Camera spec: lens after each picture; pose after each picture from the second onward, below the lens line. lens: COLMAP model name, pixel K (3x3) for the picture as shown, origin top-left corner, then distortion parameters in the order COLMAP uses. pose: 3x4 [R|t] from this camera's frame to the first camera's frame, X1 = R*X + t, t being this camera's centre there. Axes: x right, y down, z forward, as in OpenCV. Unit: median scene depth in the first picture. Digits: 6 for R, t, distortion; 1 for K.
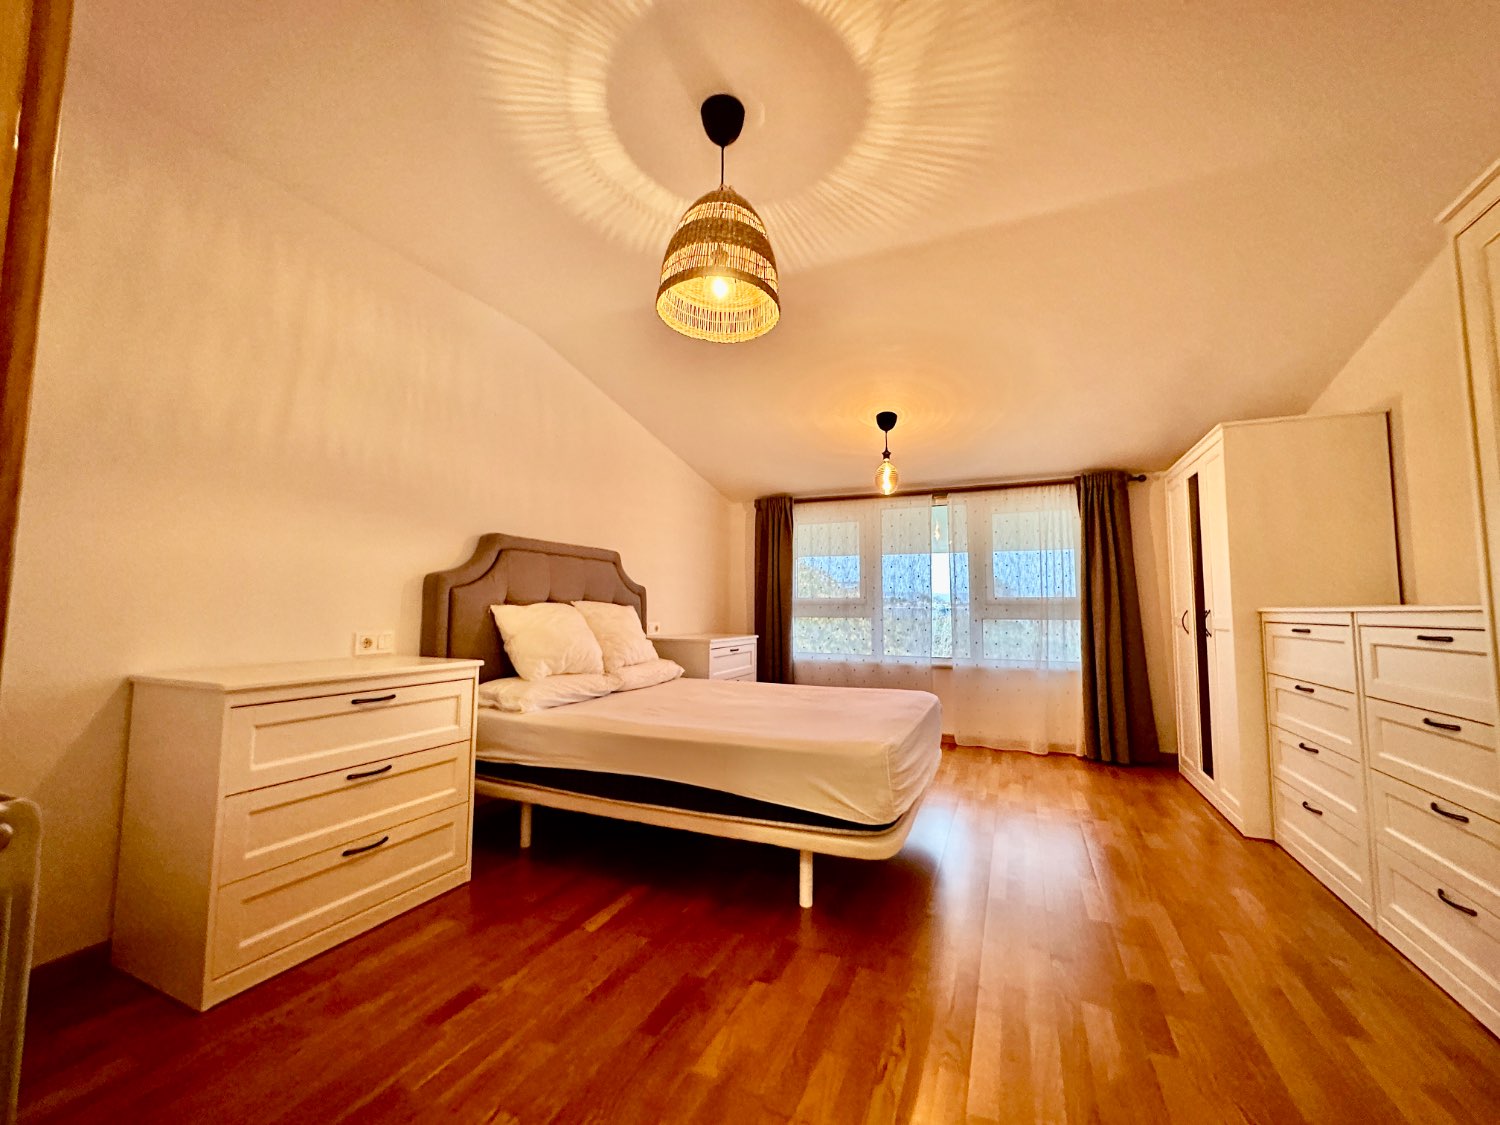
lens RADIAL K [[596.1, 0, 750.5], [0, 596.1, 563.5], [0, 0, 1]] dist [-0.004129, 0.000116]
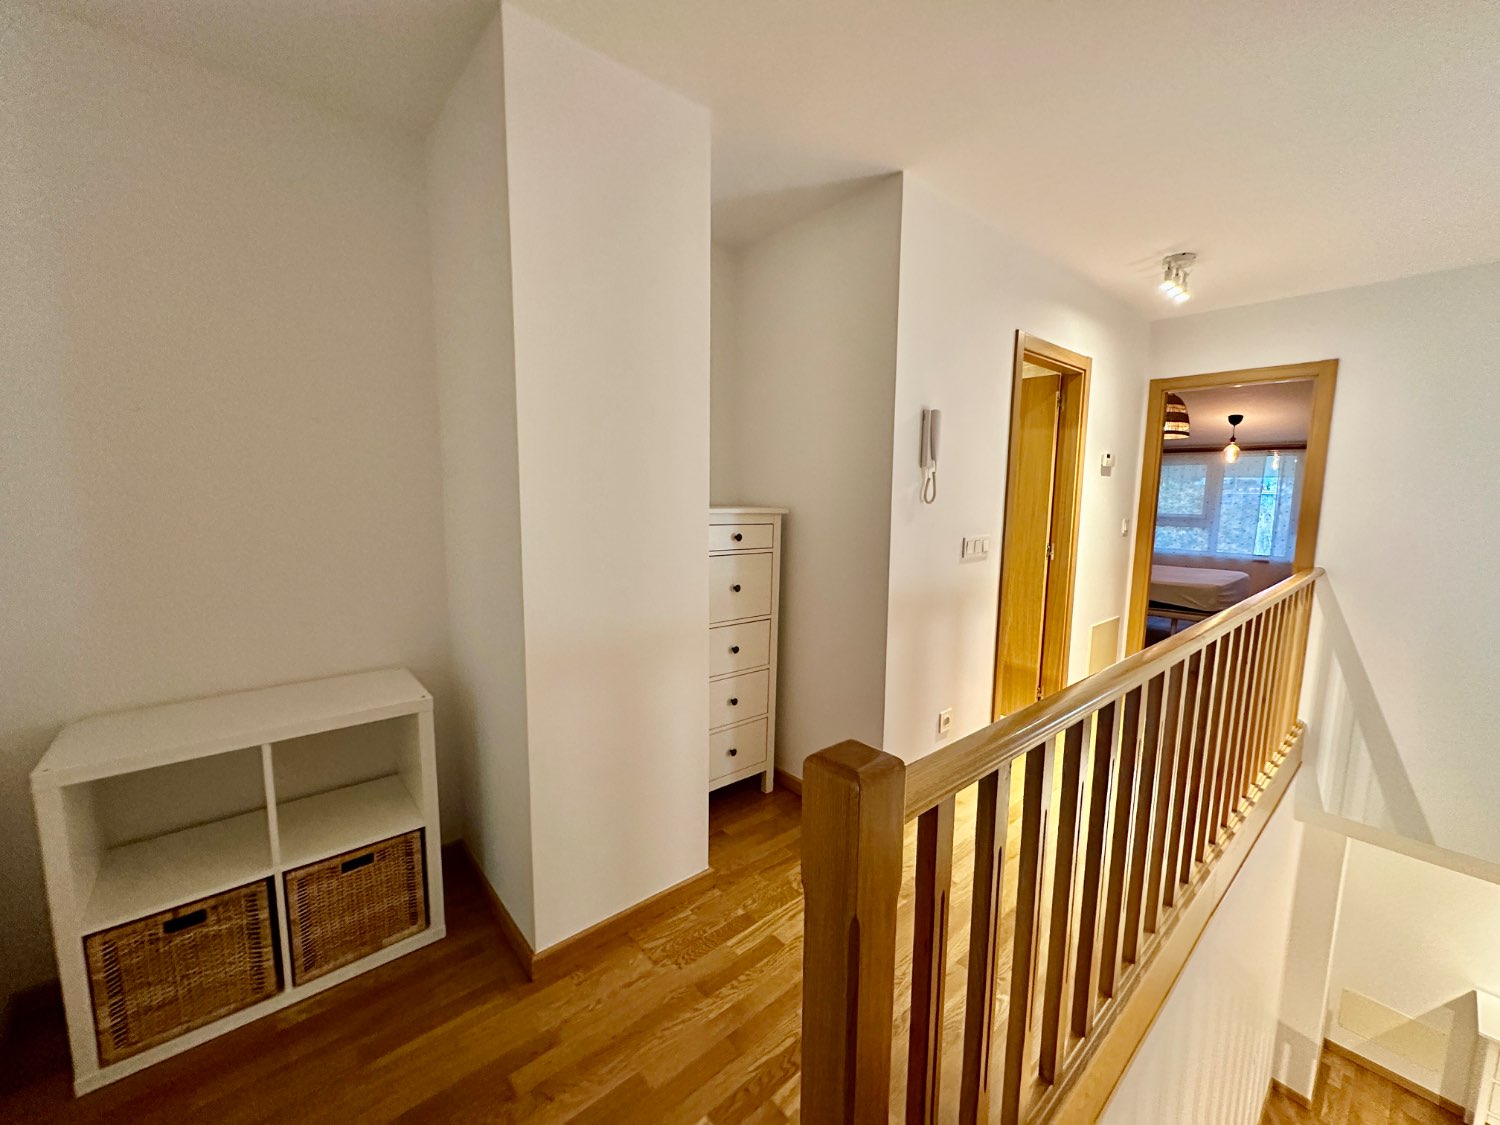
lens RADIAL K [[596.1, 0, 746.2], [0, 596.1, 561.3], [0, 0, 1]] dist [-0.004129, 0.000116]
pose [[0.902496, 0.059647, -0.426547, -0.298466], [0.024603, 0.981607, 0.189322, -0.196930], [0.429994, -0.181357, 0.884429, -1.233370]]
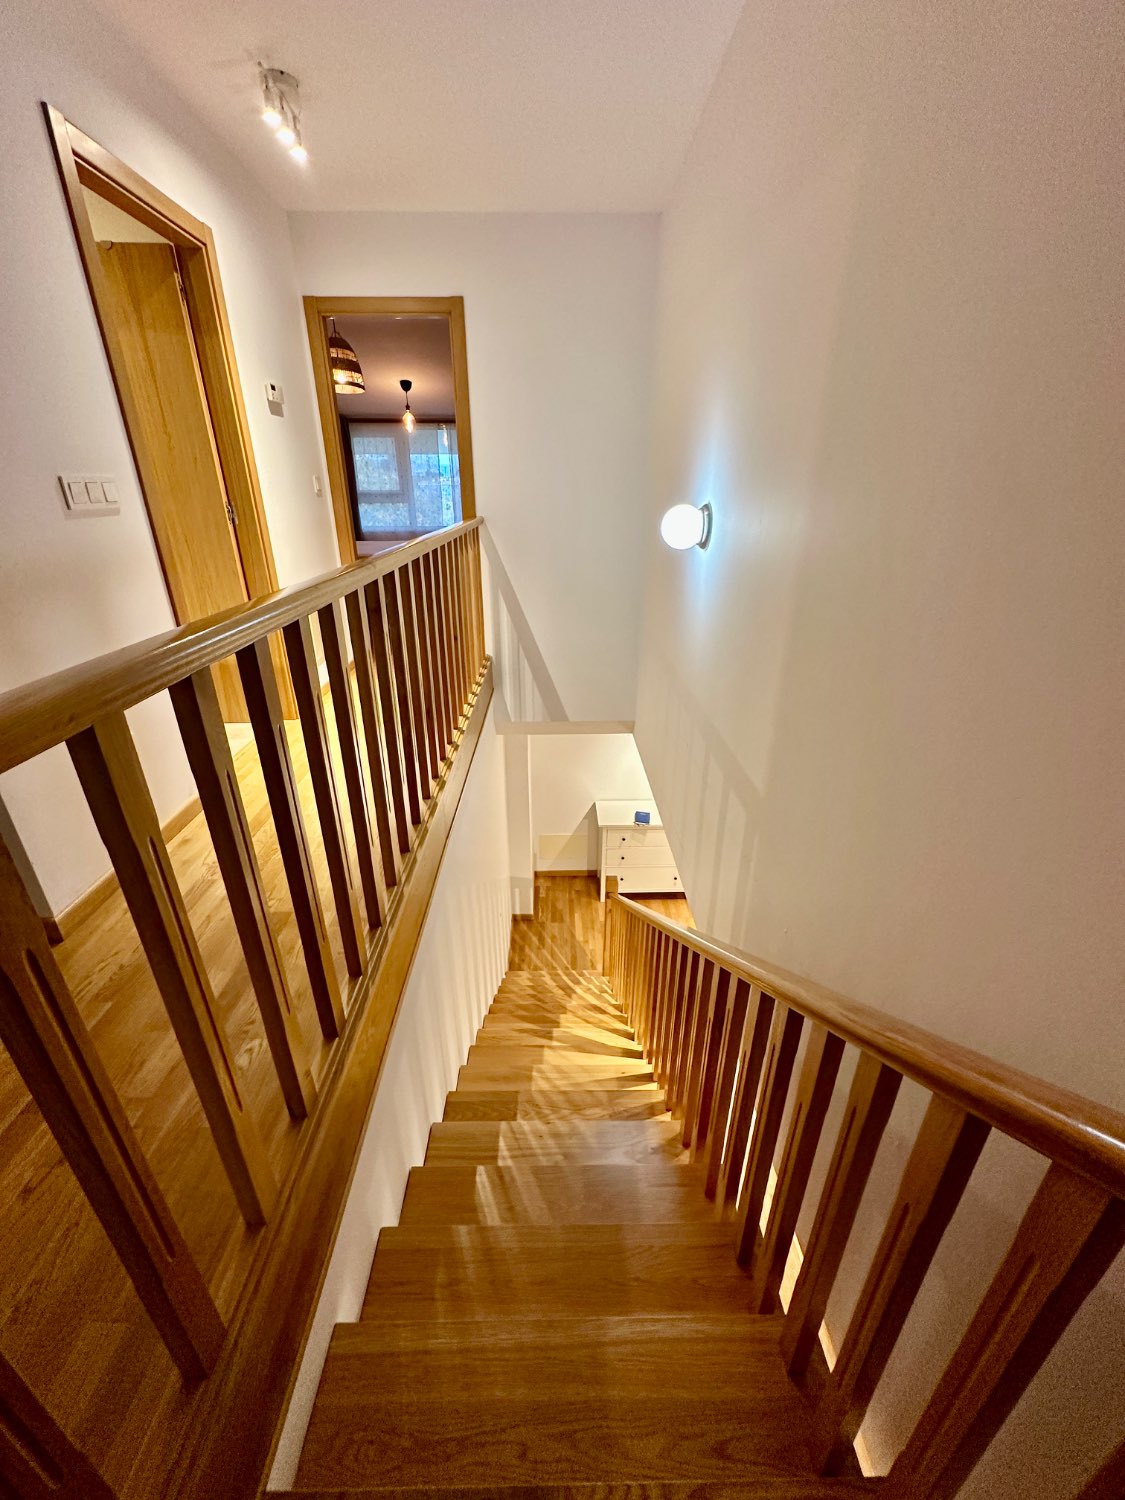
lens RADIAL K [[596.1, 0, 560.2], [0, 596.1, 756.3], [0, 0, 1]] dist [-0.004129, 0.000116]
pose [[0.906739, -0.178199, 0.382191, -0.234852], [-0.028347, 0.878518, 0.476868, -0.125186], [-0.420739, -0.443229, 0.791535, -1.110708]]
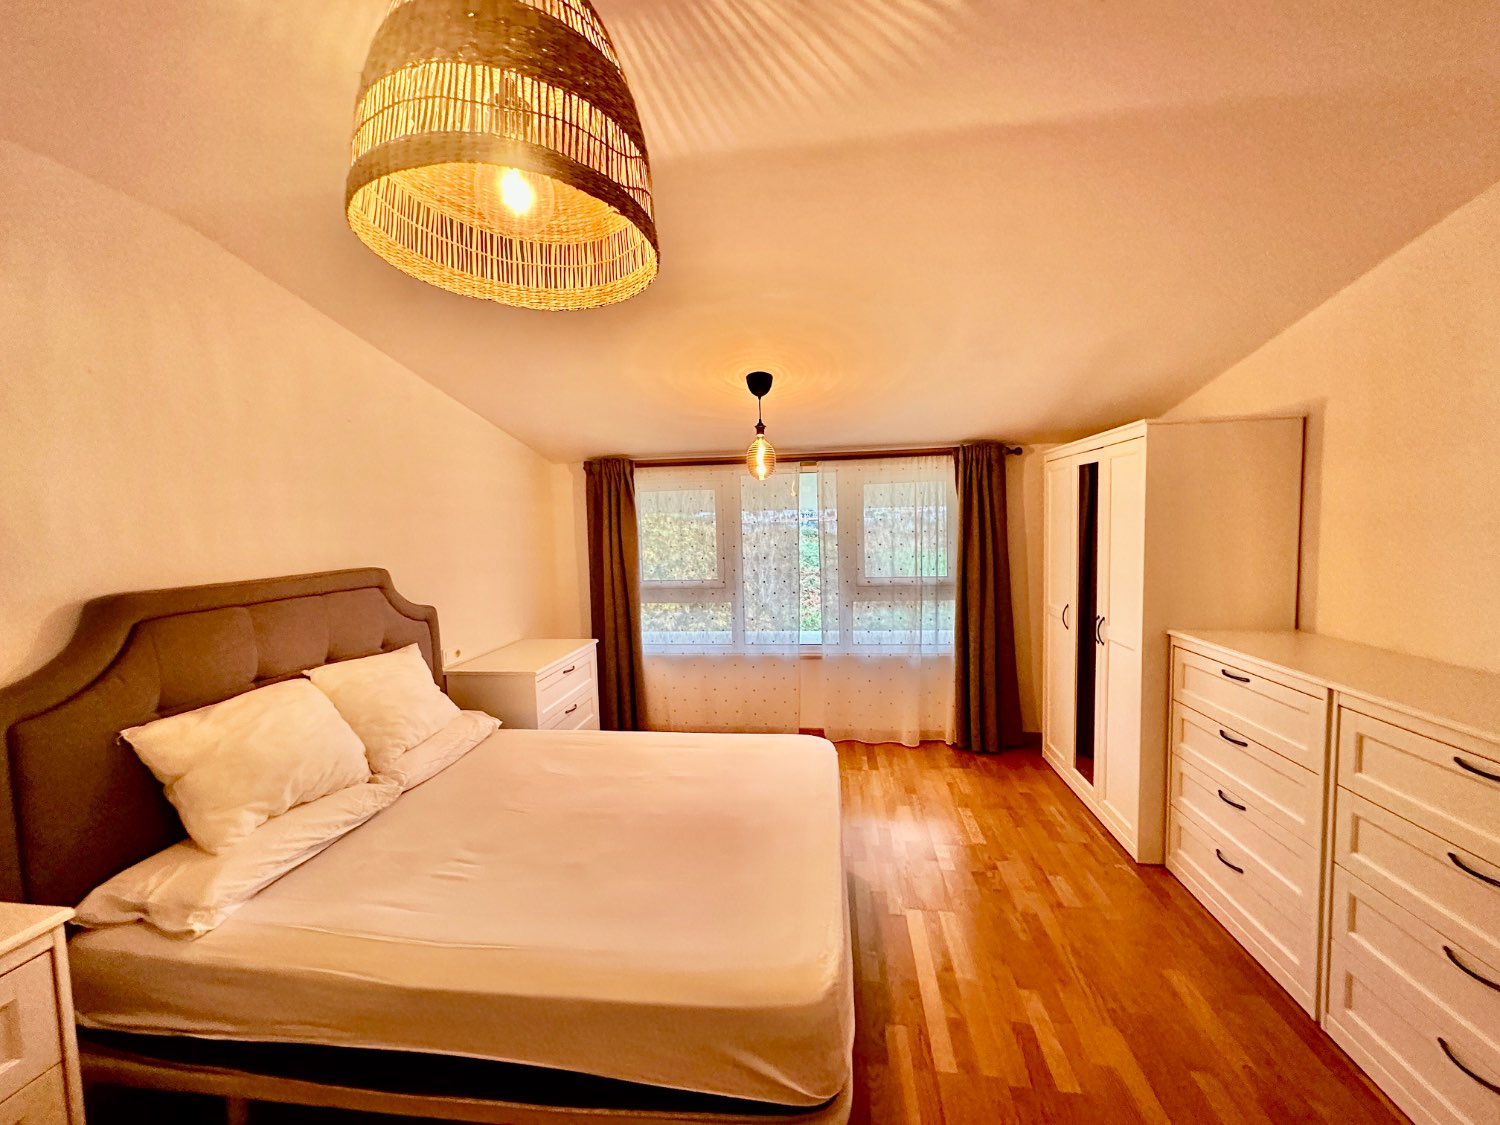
lens RADIAL K [[596.1, 0, 752.3], [0, 596.1, 563.2], [0, 0, 1]] dist [-0.004129, 0.000116]
pose [[0.958420, -0.050640, 0.280832, -0.010219], [0.009334, 0.989165, 0.146511, -0.121766], [-0.285209, -0.137798, 0.948508, 0.238102]]
